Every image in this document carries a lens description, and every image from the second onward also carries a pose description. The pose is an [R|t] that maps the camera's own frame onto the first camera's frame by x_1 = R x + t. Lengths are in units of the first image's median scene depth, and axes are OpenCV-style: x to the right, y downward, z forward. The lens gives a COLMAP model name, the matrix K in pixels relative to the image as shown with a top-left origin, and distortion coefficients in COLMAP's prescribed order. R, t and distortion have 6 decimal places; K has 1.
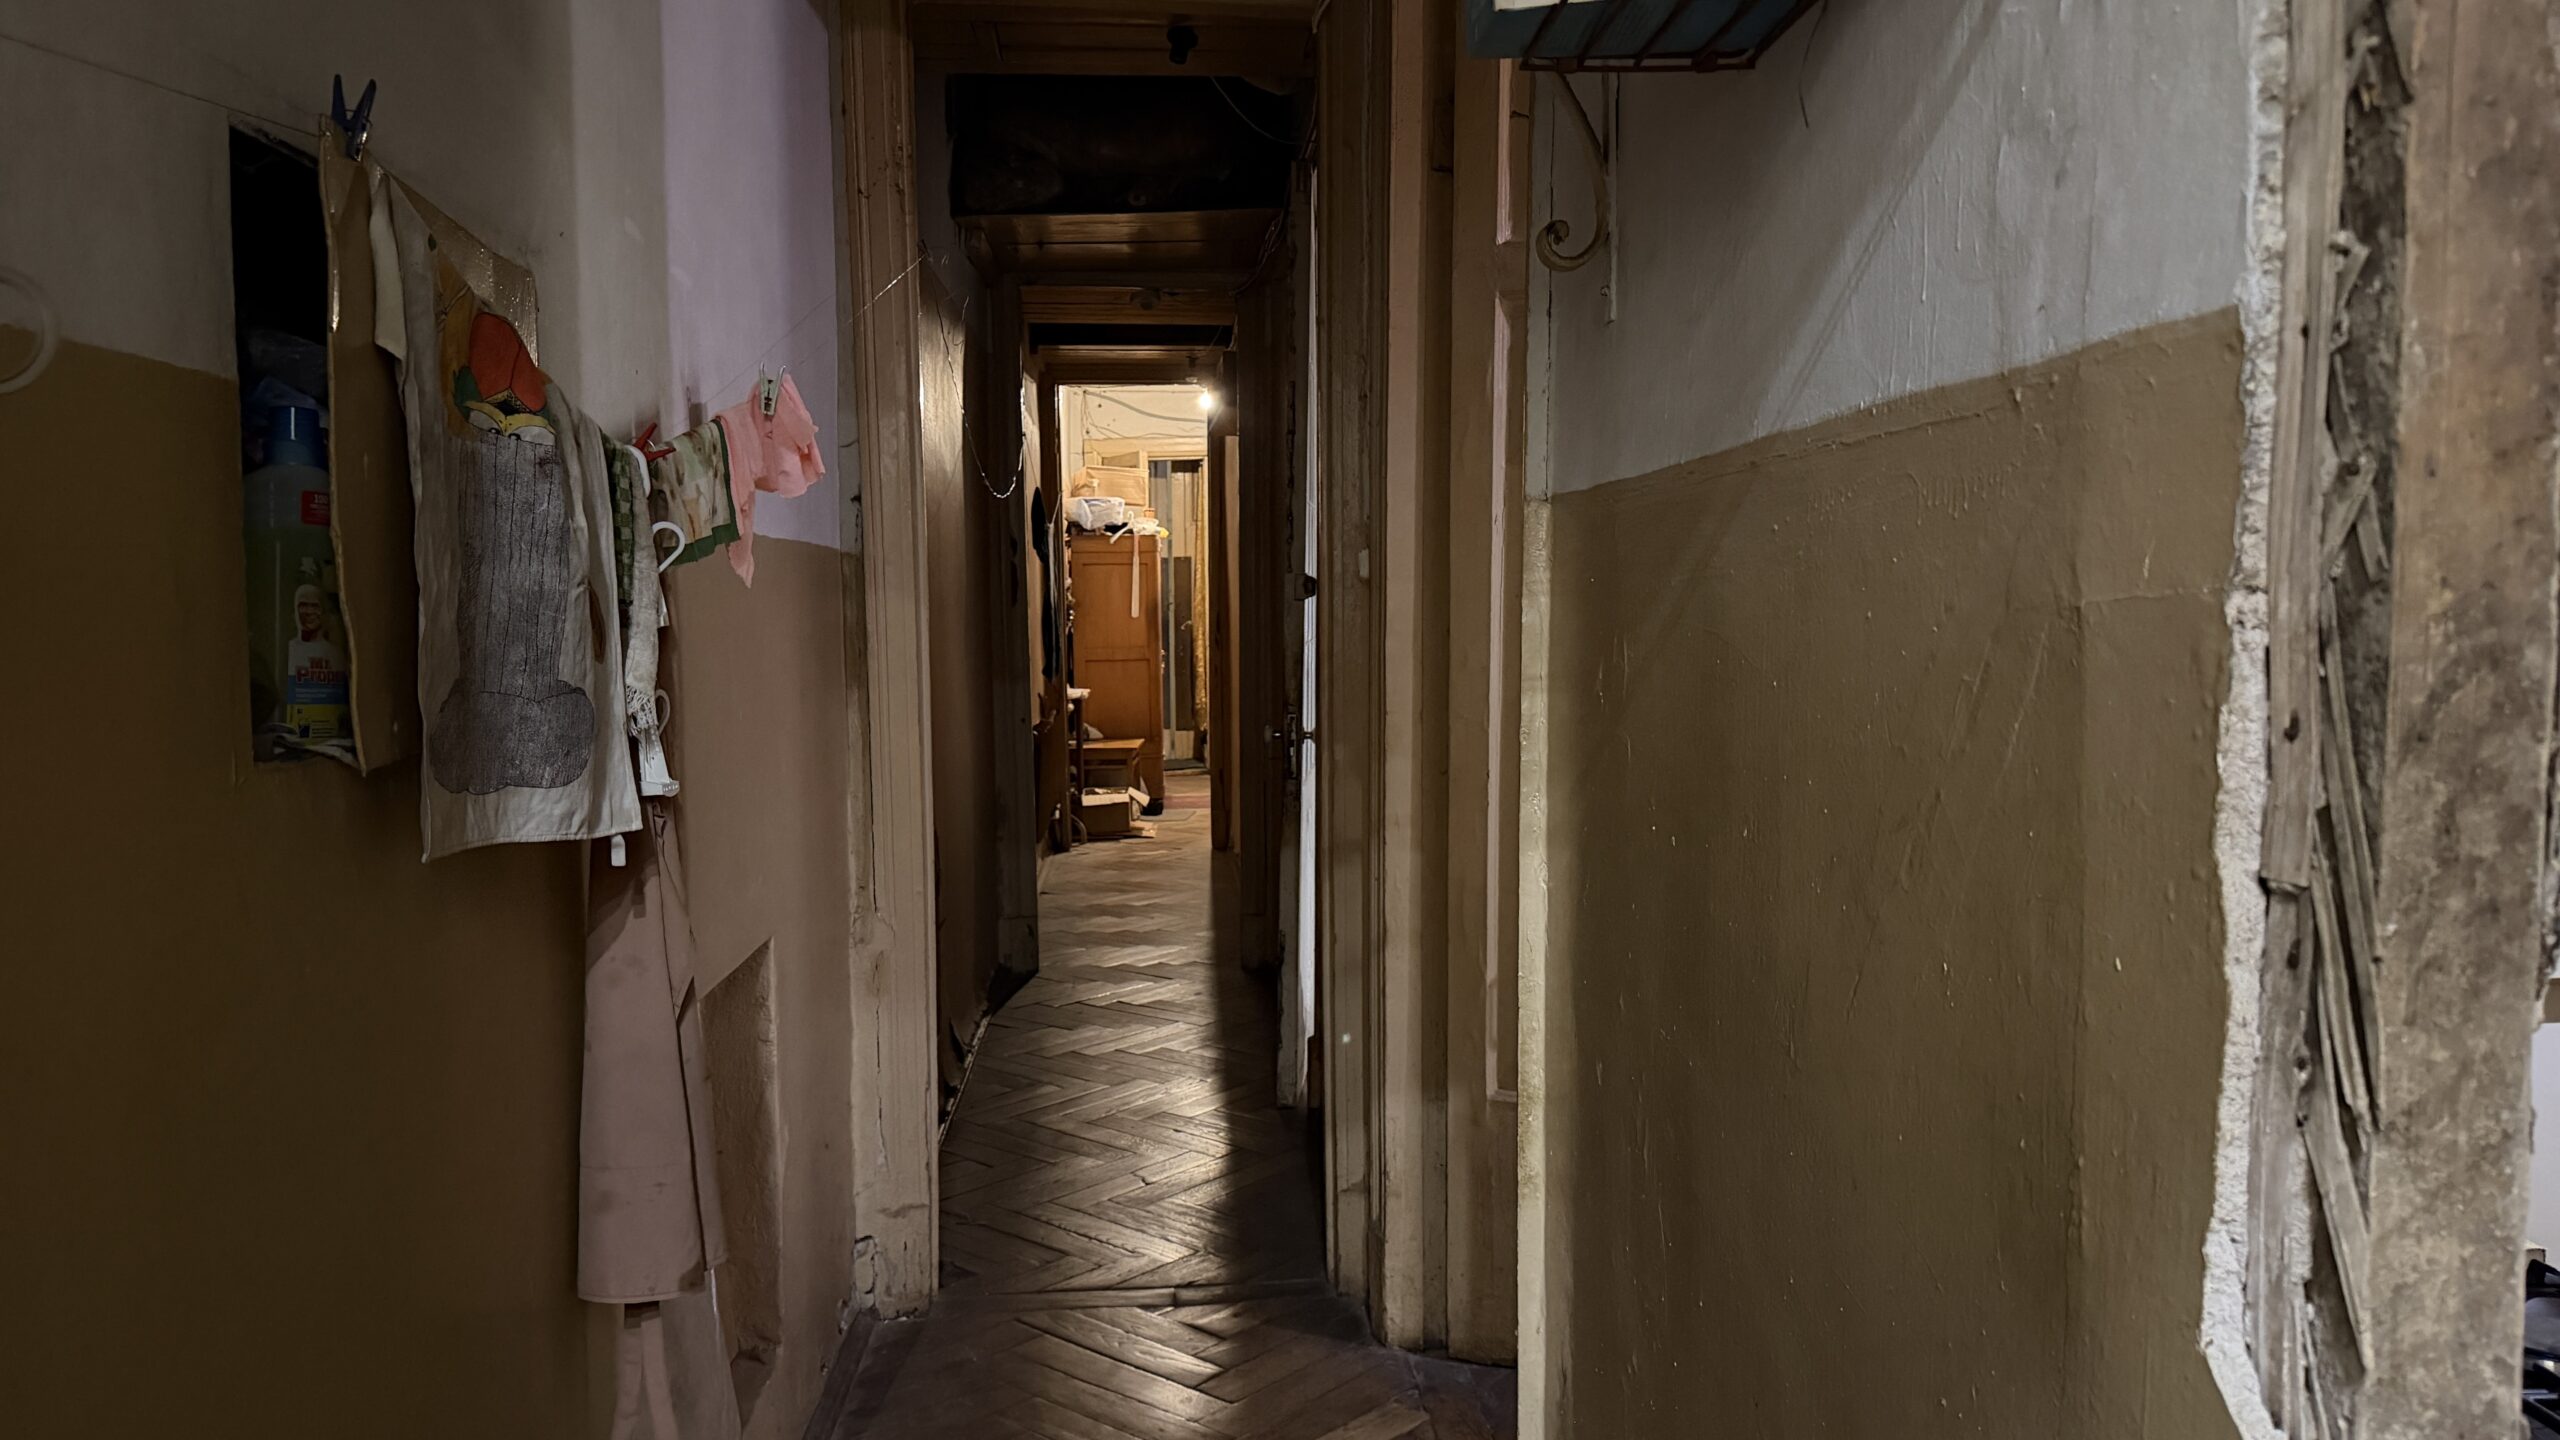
lens RADIAL K [[1863.2, 0, 1283.4], [0, 1863.2, 731.9], [0, 0, 1]] dist [0.092850, -0.140283]
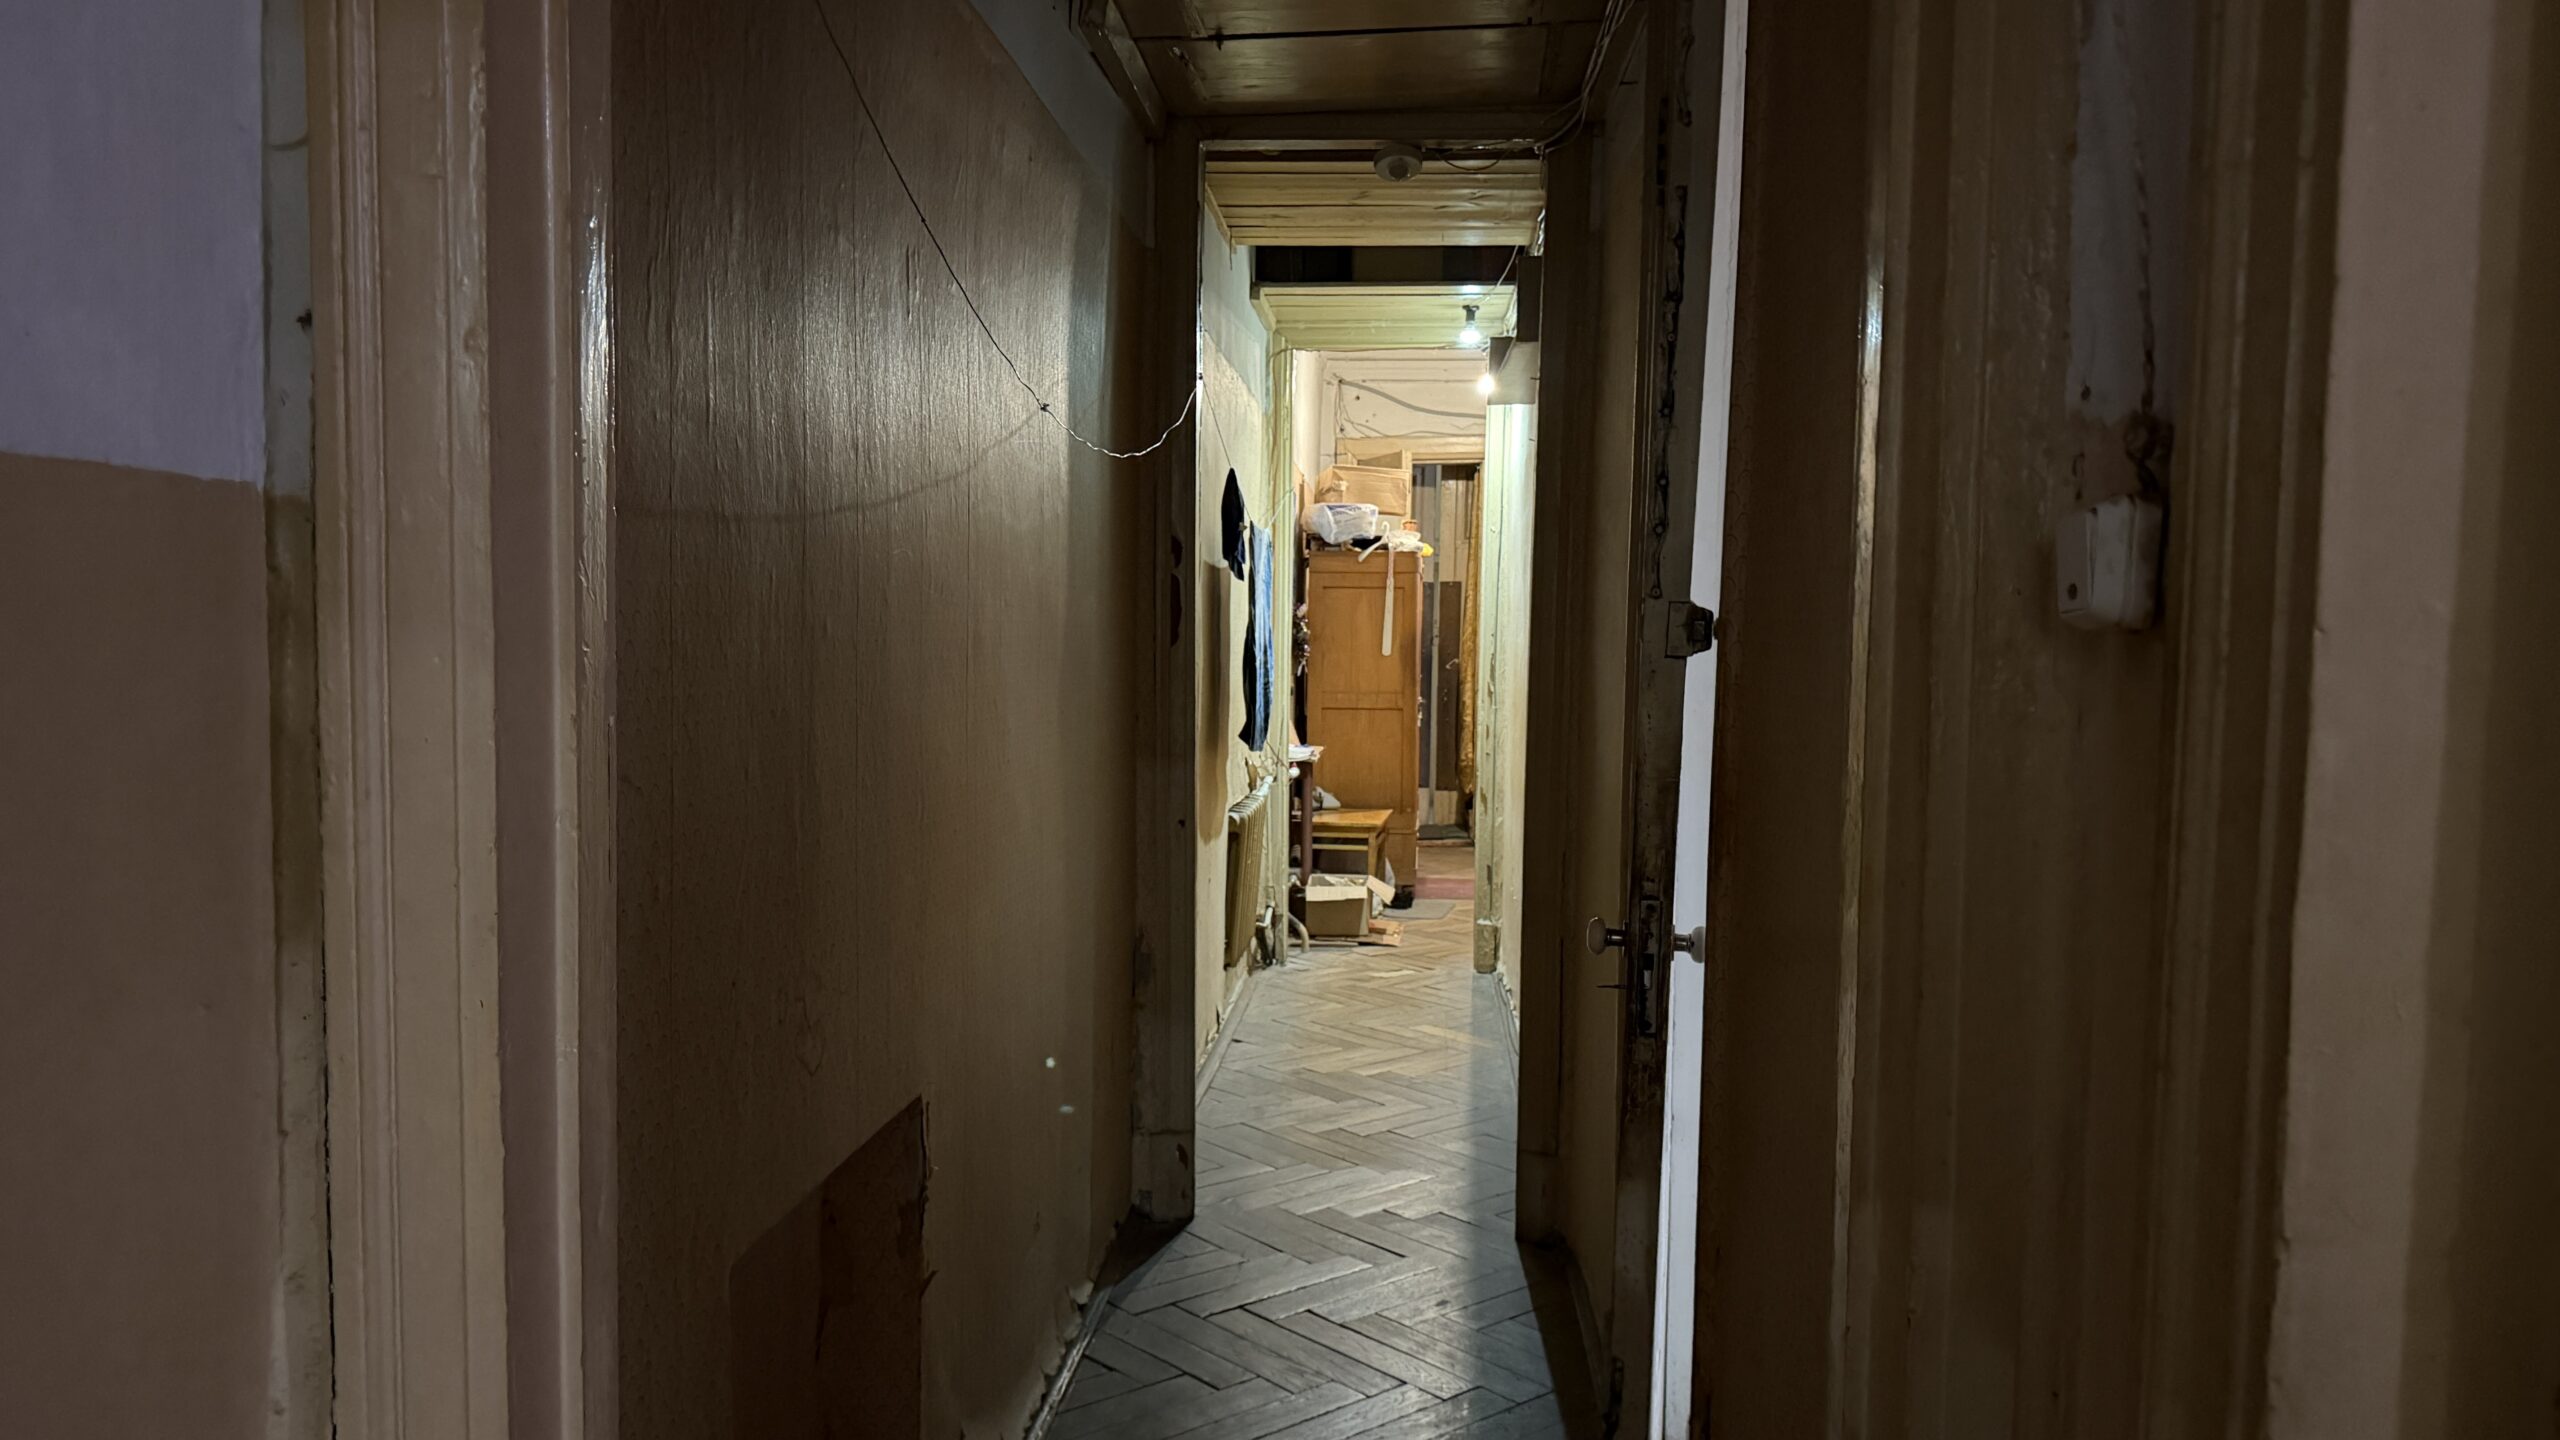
lens RADIAL K [[1863.2, 0, 1260.6], [0, 1863.2, 739.0], [0, 0, 1]] dist [0.092850, -0.140283]
pose [[0.987386, 0.033200, -0.154810, -0.008828], [-0.034963, 0.999351, -0.008680, -0.017570], [0.154422, 0.013983, 0.987906, 0.214435]]
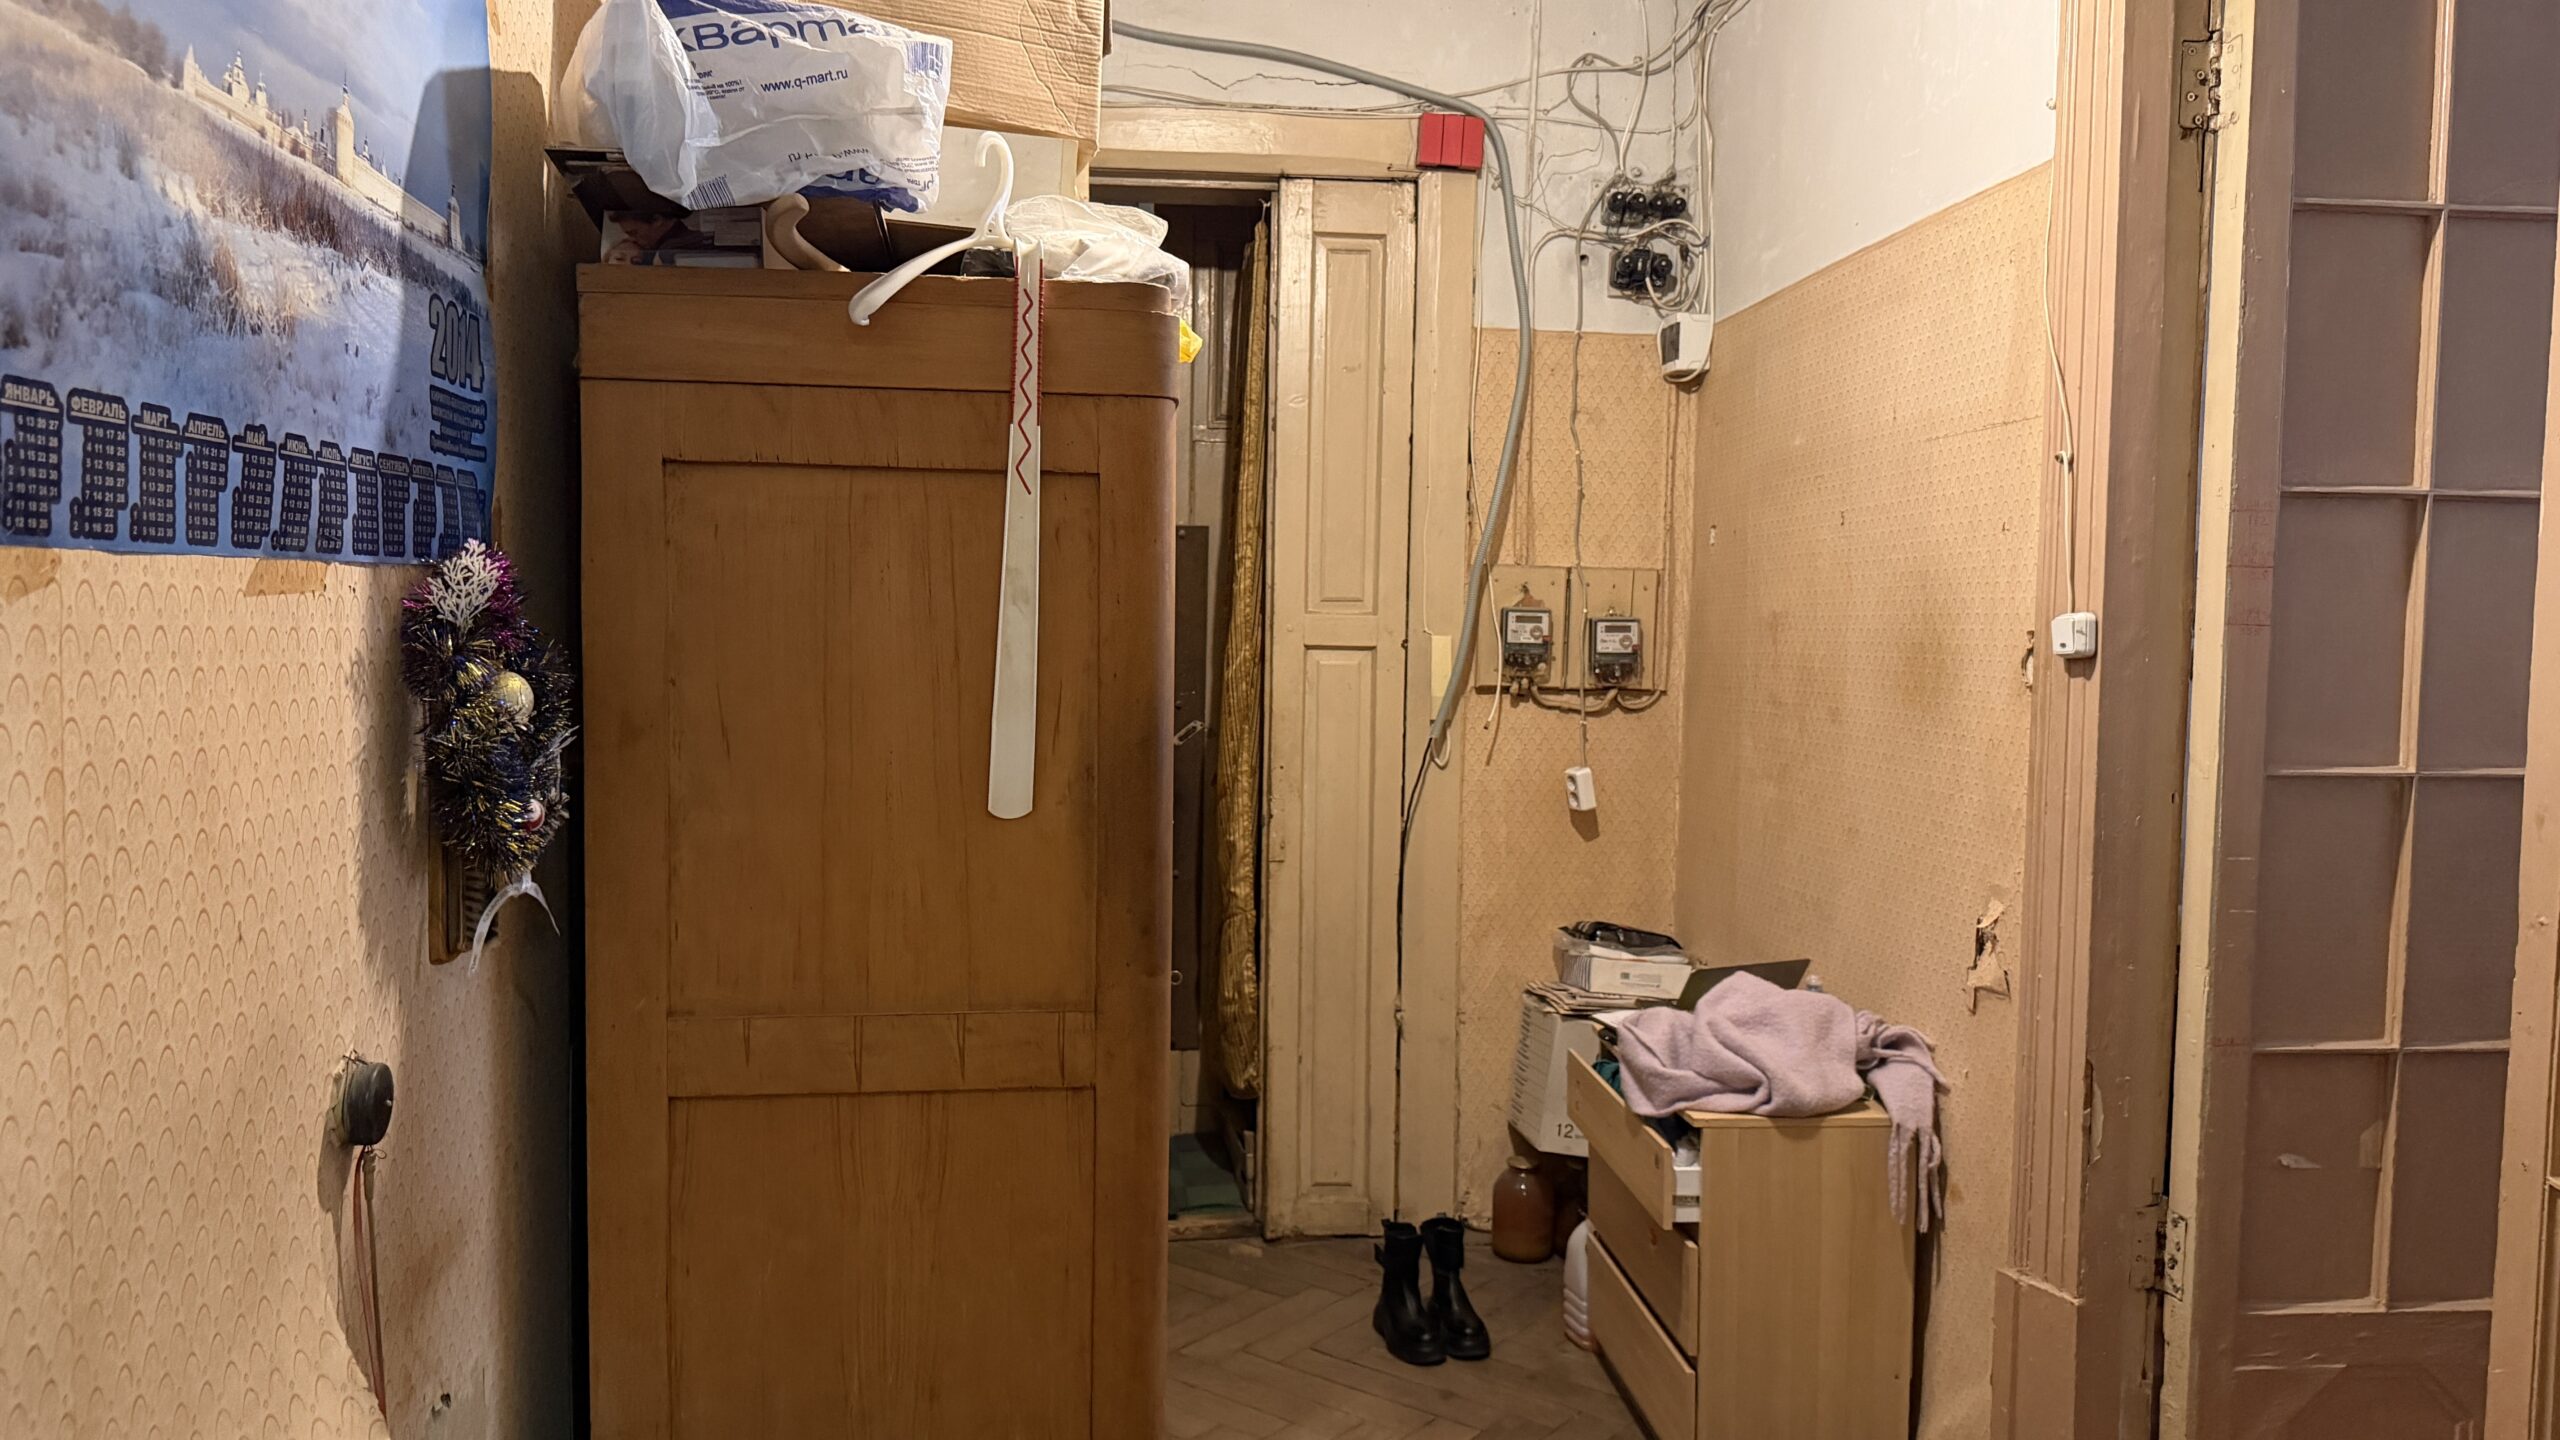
lens RADIAL K [[1863.2, 0, 1285.8], [0, 1863.2, 745.3], [0, 0, 1]] dist [0.092850, -0.140283]
pose [[0.998449, 0.024246, 0.050115, -0.065492], [-0.023893, 0.999685, -0.007618, -0.067906], [-0.050284, 0.006409, 0.998714, 0.856865]]
